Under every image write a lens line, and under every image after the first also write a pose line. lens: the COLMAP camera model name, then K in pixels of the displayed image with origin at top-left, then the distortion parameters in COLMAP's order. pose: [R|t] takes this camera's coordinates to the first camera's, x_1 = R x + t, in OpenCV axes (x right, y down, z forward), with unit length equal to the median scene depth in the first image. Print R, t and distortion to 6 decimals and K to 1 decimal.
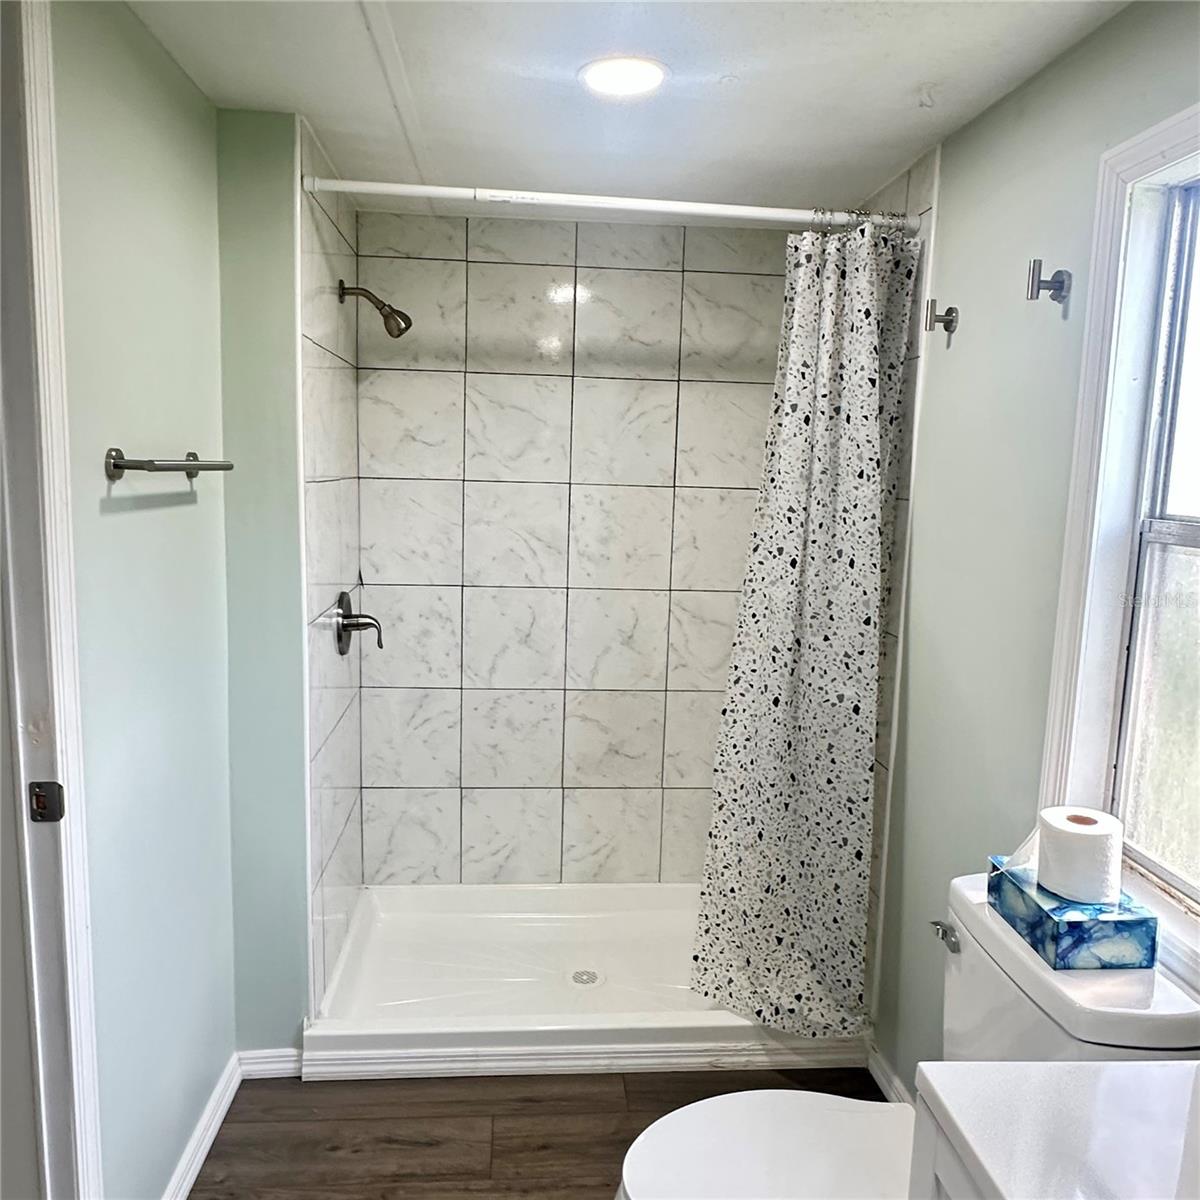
lens RADIAL K [[964.2, 0, 595.4], [0, 964.2, 593.6], [0, 0, 1]] dist [-0.004666, 0.003045]
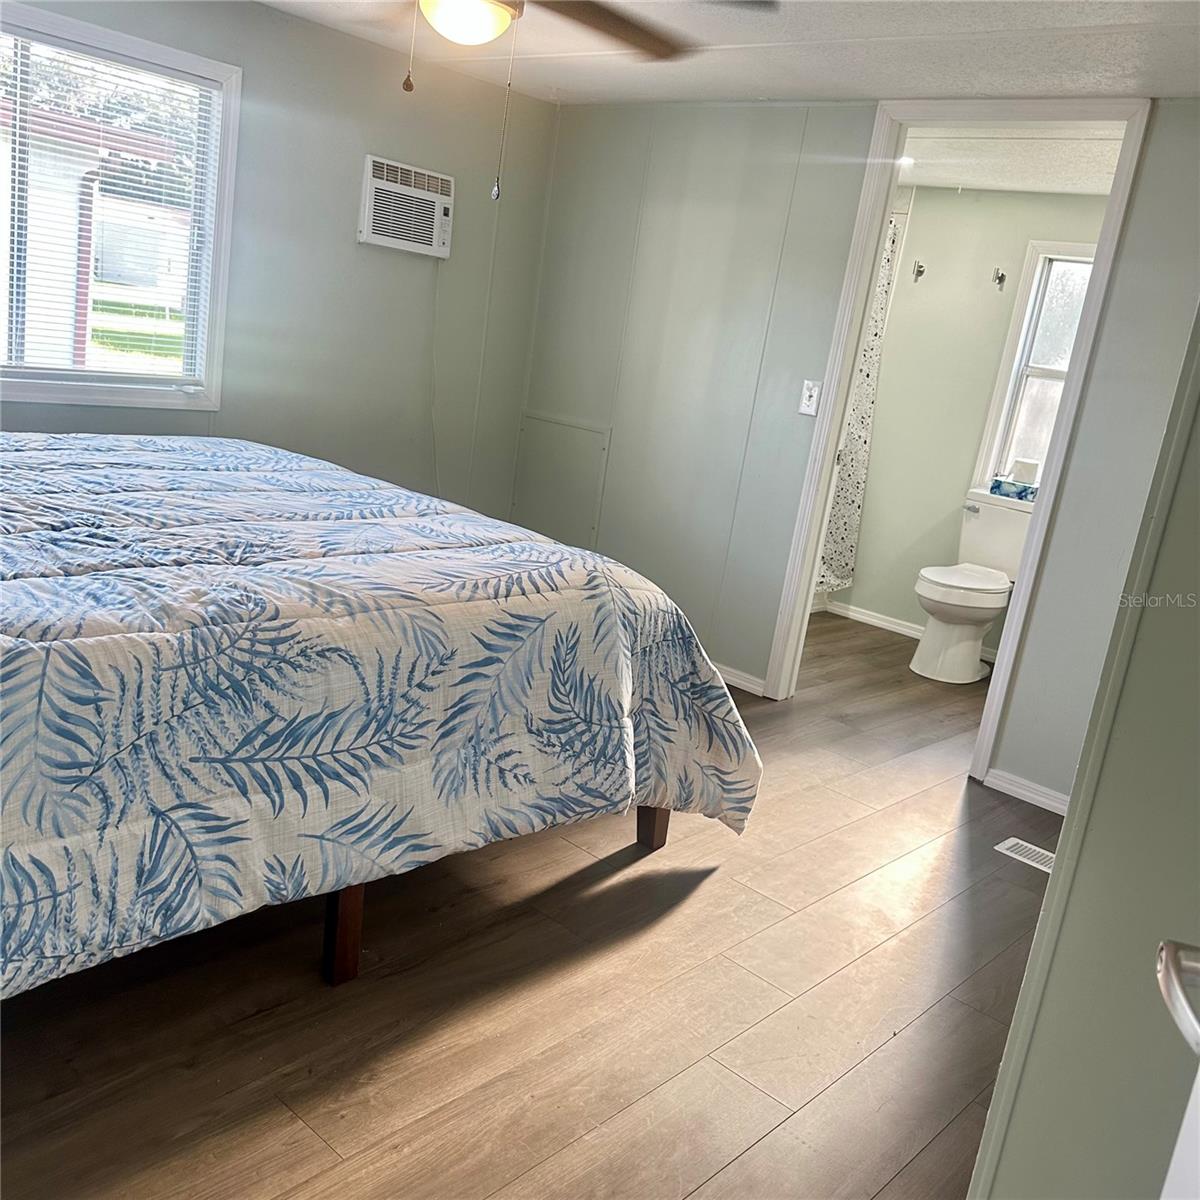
lens RADIAL K [[1117.5, 0, 599.5], [0, 1117.5, 593.8], [0, 0, 1]] dist [0.124126, -0.202231]
pose [[0.738930, -0.092841, 0.667355, -2.665812], [-0.028877, 0.985188, 0.169031, 0.057388], [-0.673163, -0.144173, 0.725304, -0.739765]]
